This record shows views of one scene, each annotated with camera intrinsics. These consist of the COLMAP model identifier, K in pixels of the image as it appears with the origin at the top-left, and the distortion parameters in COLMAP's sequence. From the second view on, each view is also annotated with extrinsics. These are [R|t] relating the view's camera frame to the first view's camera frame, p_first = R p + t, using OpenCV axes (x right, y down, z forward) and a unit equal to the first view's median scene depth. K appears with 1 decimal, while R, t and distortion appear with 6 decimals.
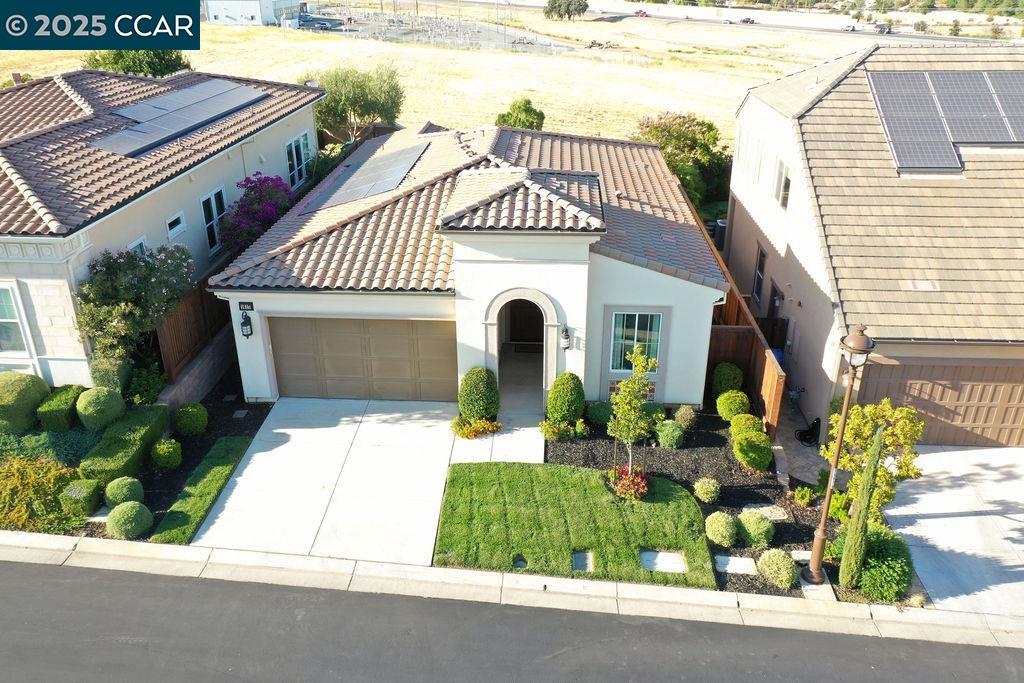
lens RADIAL K [[813.0, 0, 512.4], [0, 813.0, 339.8], [0, 0, 1]] dist [0.002774, 0.002663]
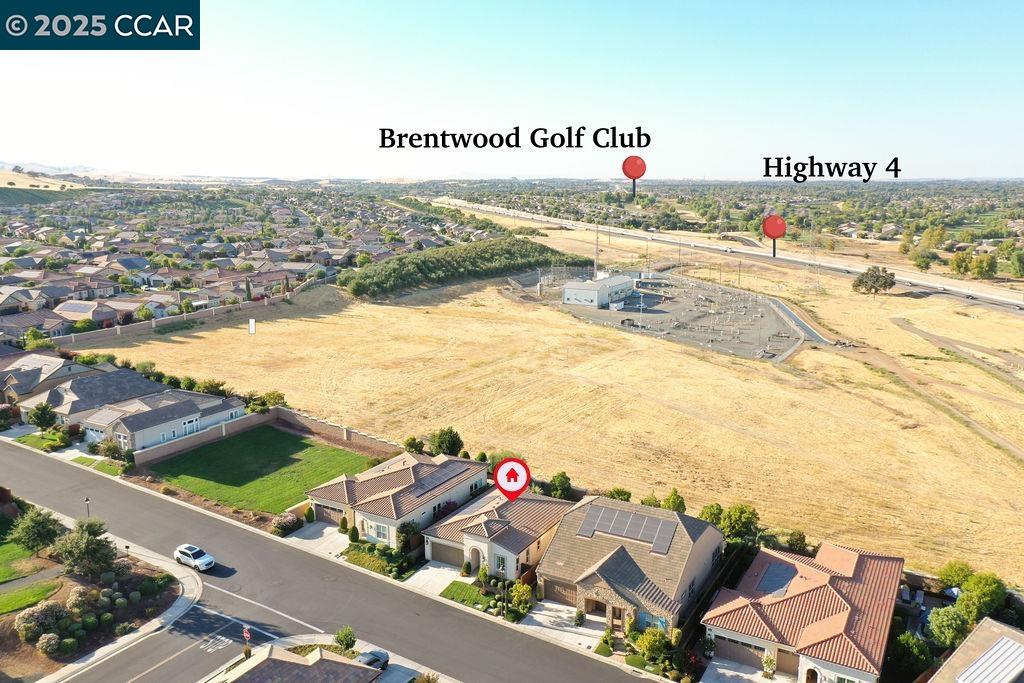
lens RADIAL K [[813.0, 0, 511.1], [0, 813.0, 340.8], [0, 0, 1]] dist [0.002774, 0.002663]
pose [[0.893174, 0.085881, -0.441435, 2.189403], [-0.186209, 0.964122, -0.189195, -0.360083], [0.409349, 0.251184, 0.877120, -3.380876]]
